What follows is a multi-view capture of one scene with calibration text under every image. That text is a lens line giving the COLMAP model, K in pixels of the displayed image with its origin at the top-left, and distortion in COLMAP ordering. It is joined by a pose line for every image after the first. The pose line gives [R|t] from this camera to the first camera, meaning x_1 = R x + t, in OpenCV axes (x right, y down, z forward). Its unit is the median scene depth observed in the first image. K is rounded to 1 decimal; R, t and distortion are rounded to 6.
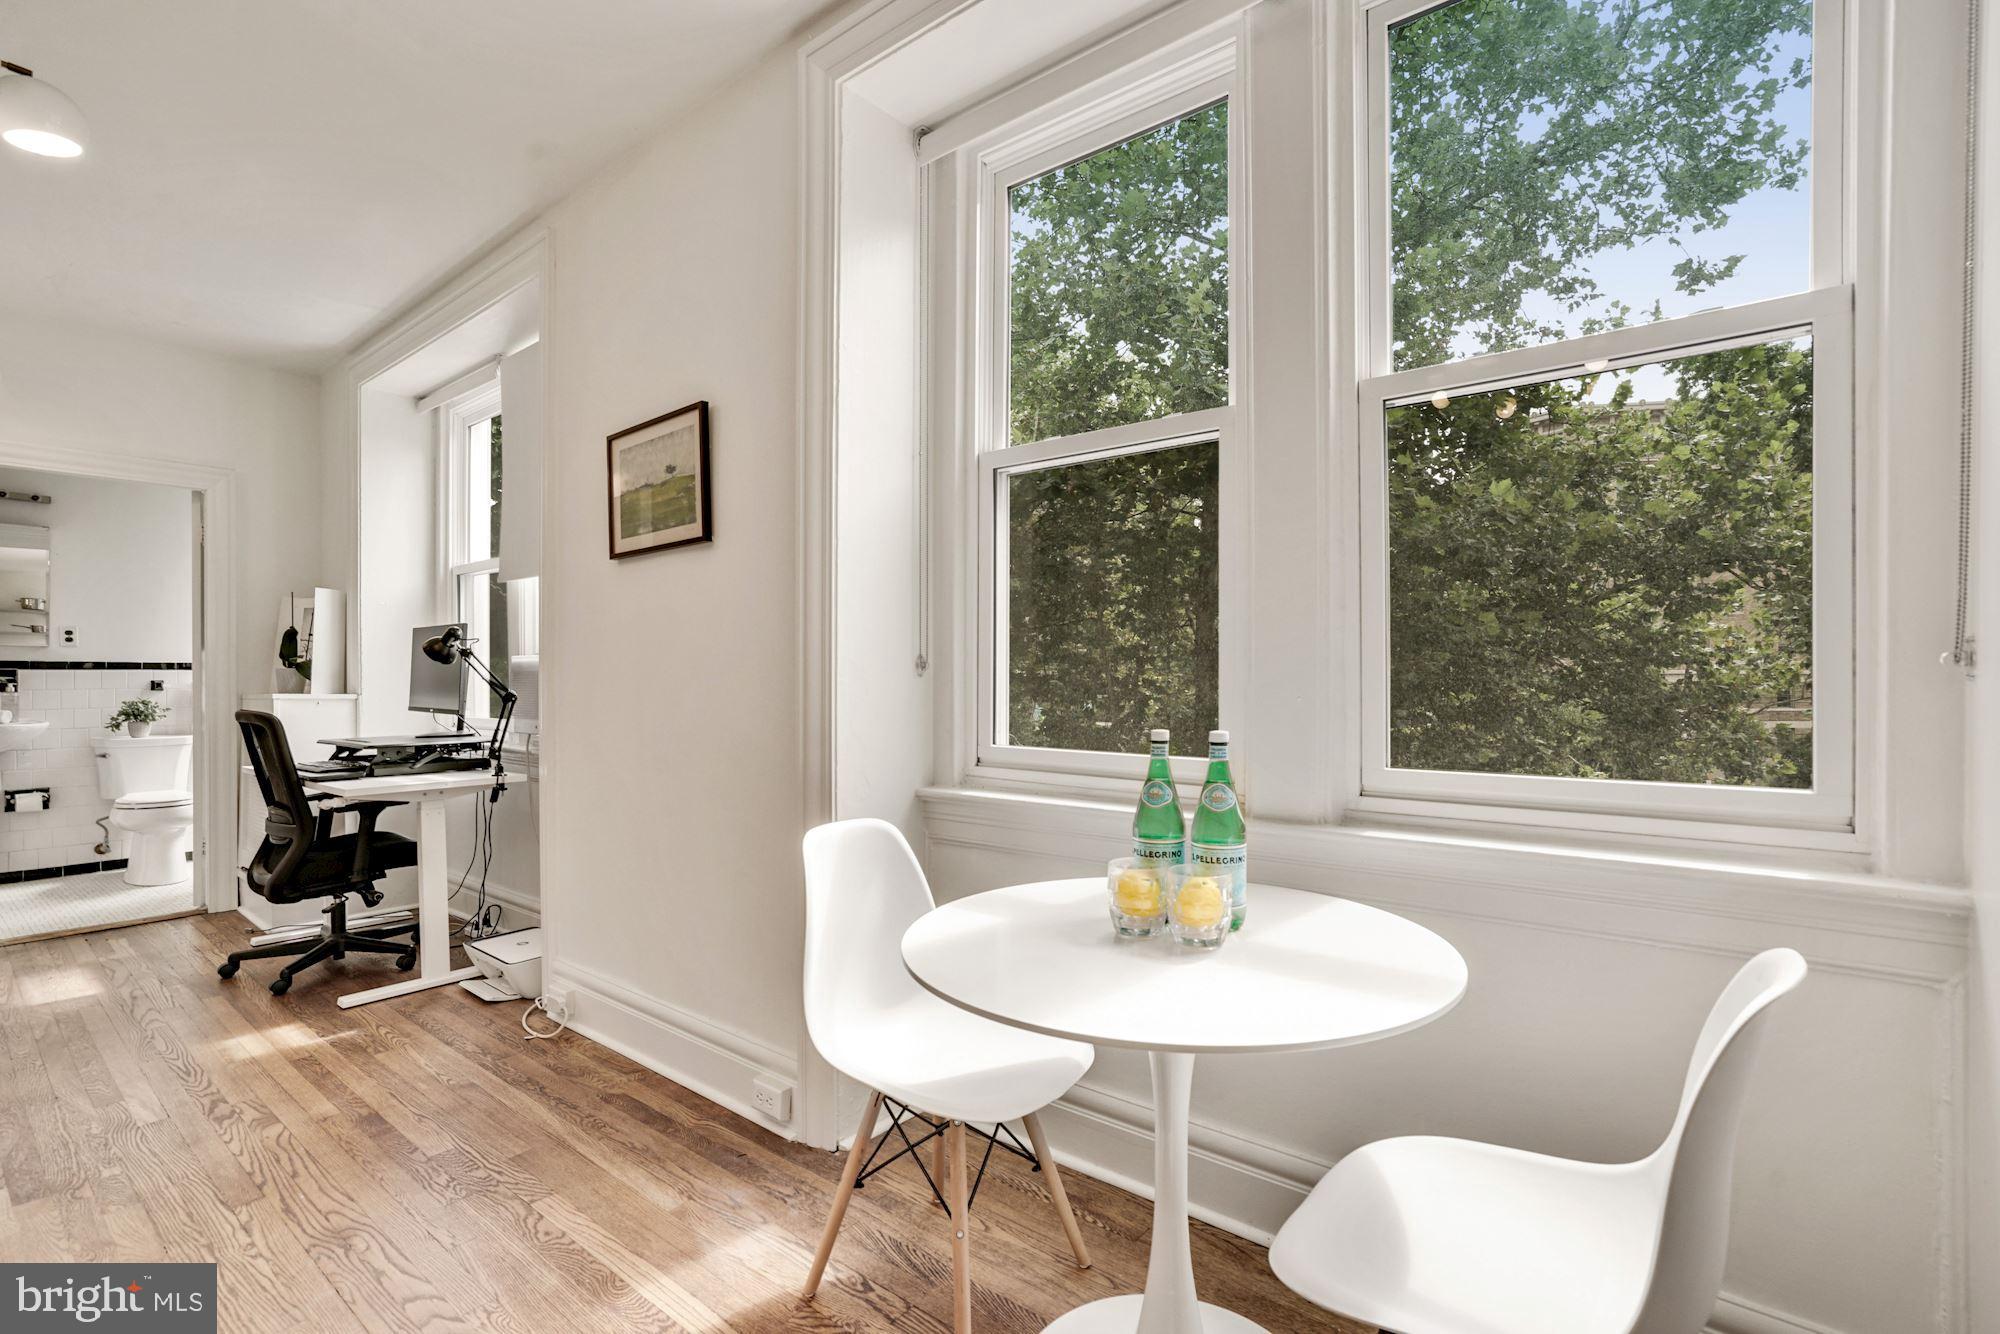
lens RADIAL K [[933.3, 0, 1003.5], [0, 933.3, 681.8], [0, 0, 1]] dist [-0.045693, 0.023070]
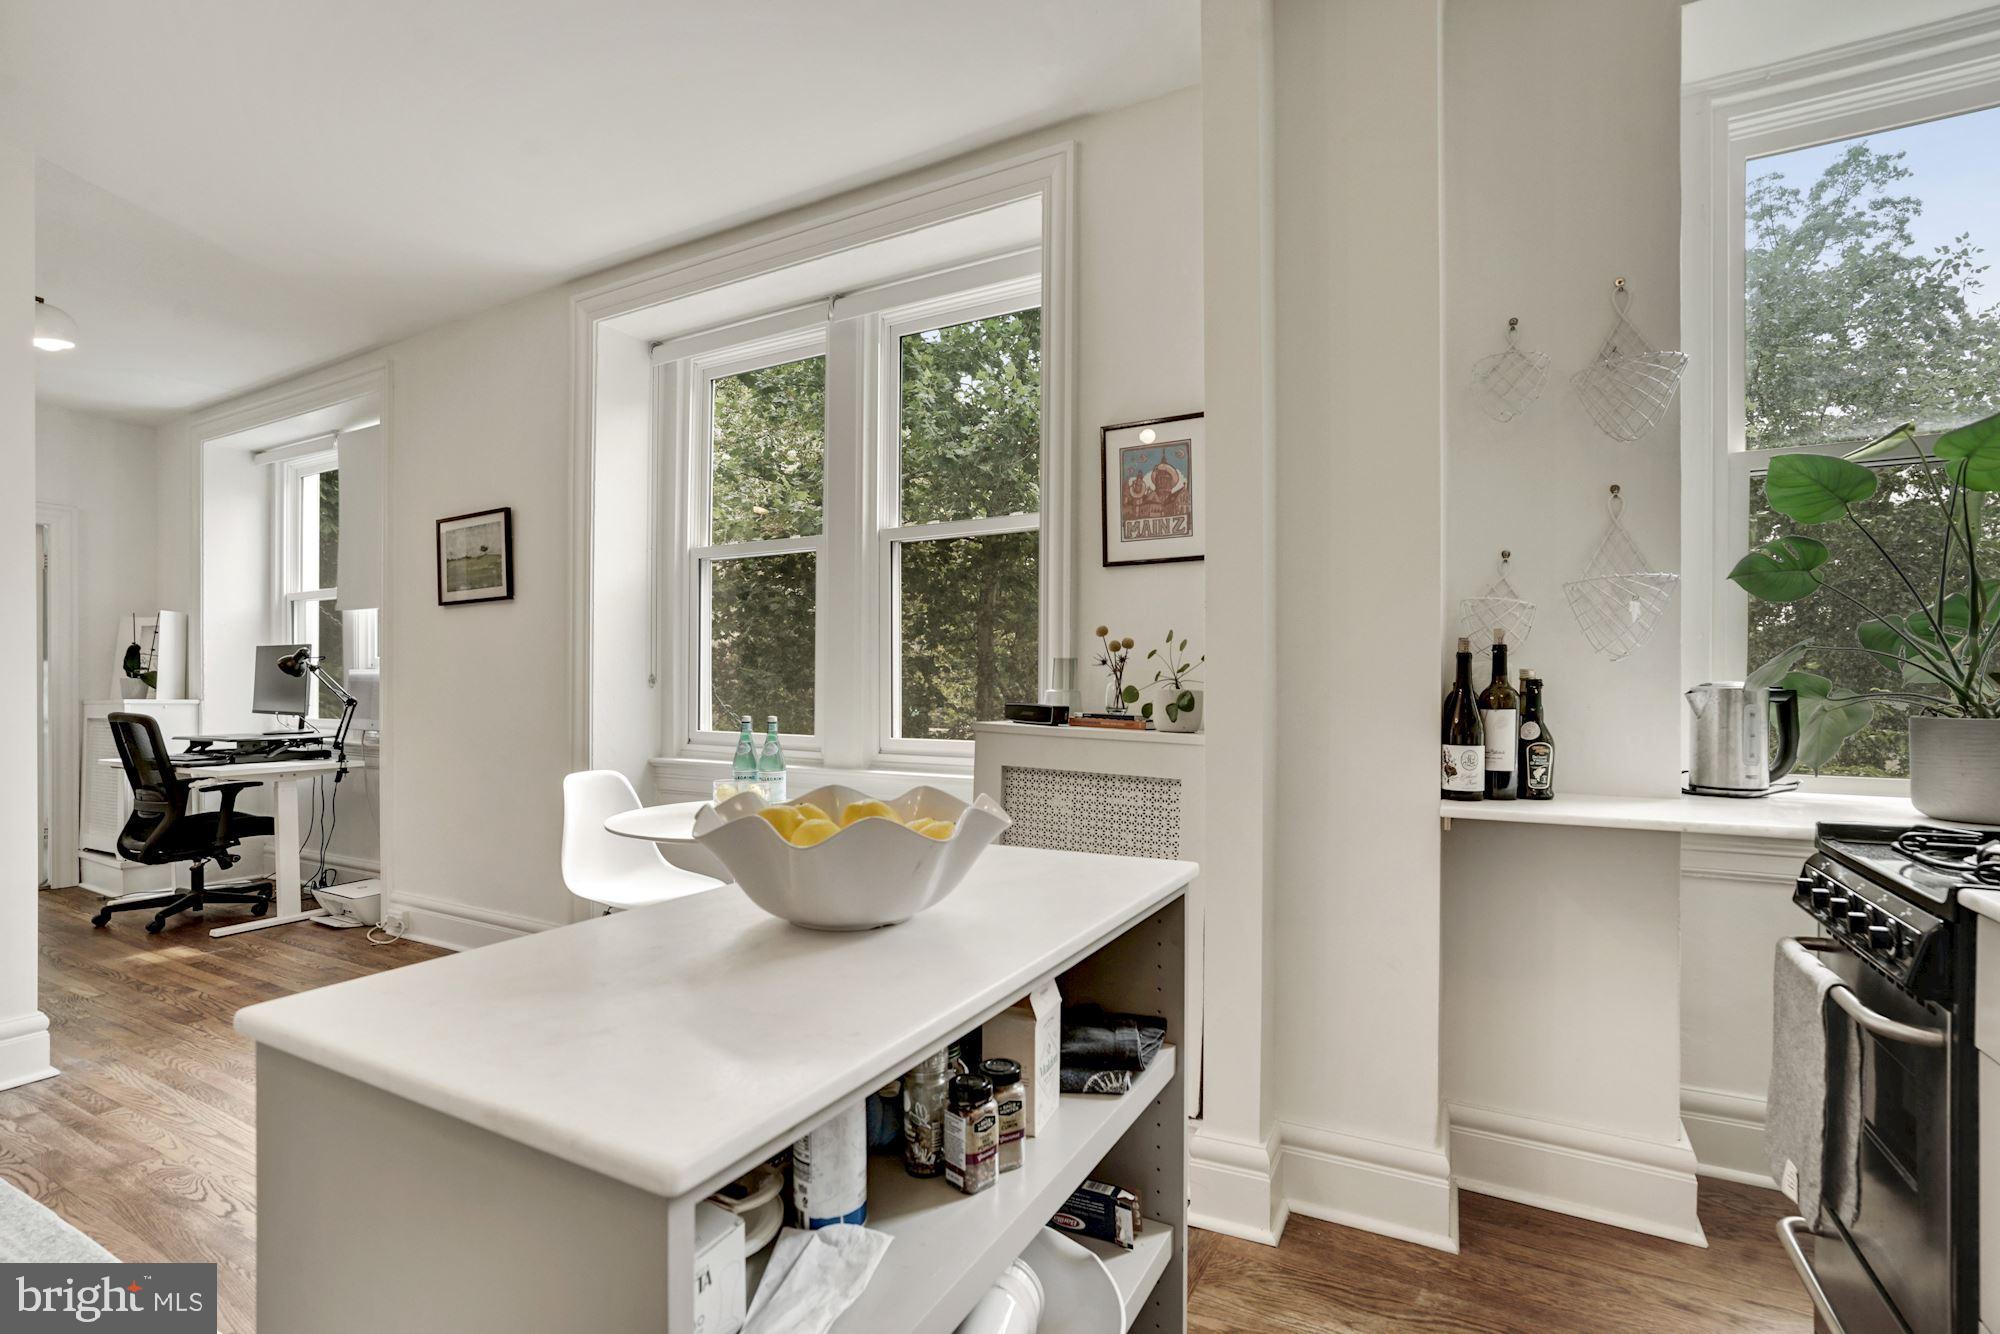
lens RADIAL K [[933.3, 0, 1003.5], [0, 933.3, 681.8], [0, 0, 1]] dist [-0.045693, 0.023070]
pose [[0.984991, 0.001280, 0.172602, 0.155453], [-0.000301, 0.999984, -0.005698, -0.004930], [-0.172607, 0.005561, 0.984975, -0.450402]]
